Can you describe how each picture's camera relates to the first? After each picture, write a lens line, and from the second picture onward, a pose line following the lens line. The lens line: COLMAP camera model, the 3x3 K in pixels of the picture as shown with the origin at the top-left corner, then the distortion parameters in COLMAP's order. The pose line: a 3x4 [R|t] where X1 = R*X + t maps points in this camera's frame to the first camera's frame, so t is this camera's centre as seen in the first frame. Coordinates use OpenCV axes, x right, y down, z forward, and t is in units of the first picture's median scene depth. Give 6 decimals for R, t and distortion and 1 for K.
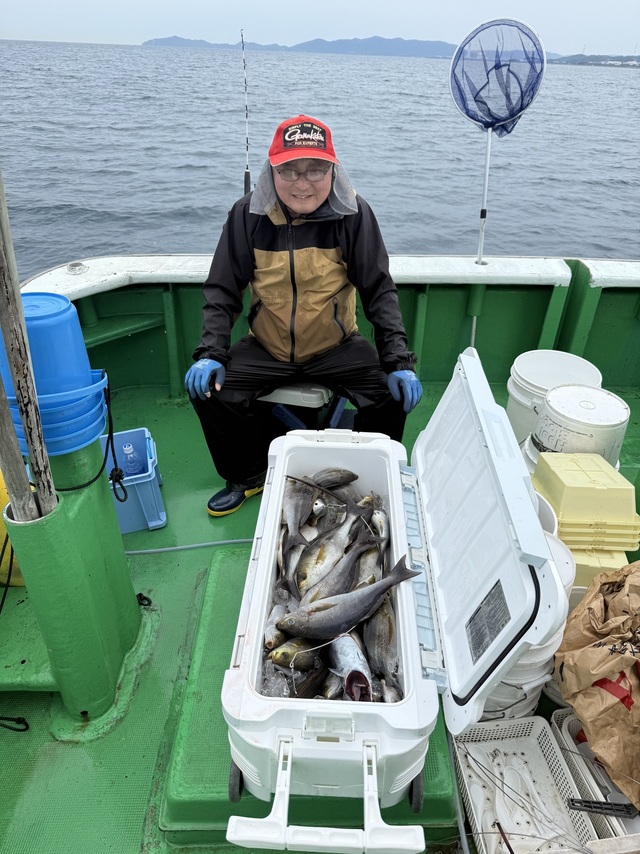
lens RADIAL K [[596.6, 0, 318.4], [0, 596.6, 424.3], [0, 0, 1]] dist [0.079298, -0.135458]
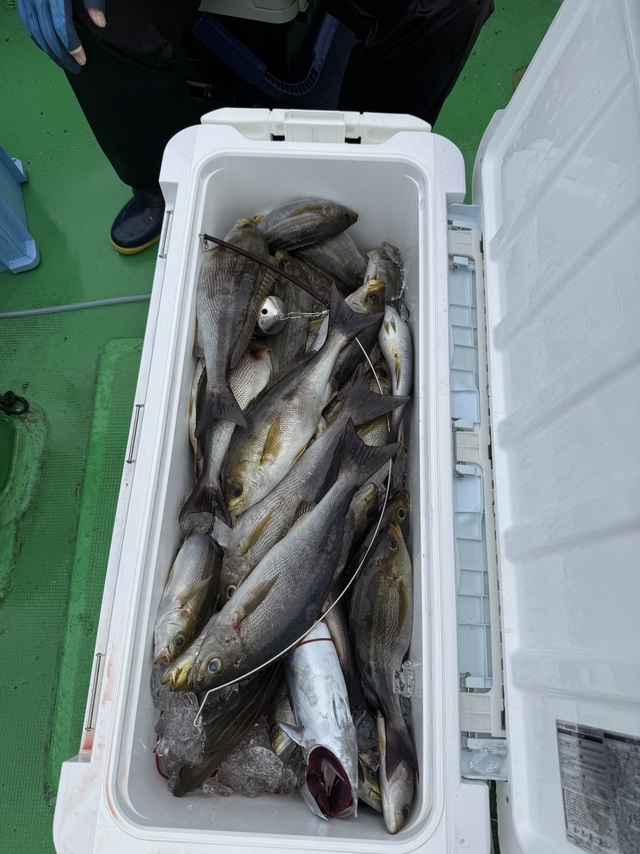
lens RADIAL K [[596.6, 0, 318.4], [0, 596.6, 424.3], [0, 0, 1]] dist [0.079298, -0.135458]
pose [[0.999869, -0.002110, -0.016063, 0.047551], [0.011207, 0.806054, 0.591736, -0.076774], [0.011699, -0.591839, 0.805972, 0.568663]]
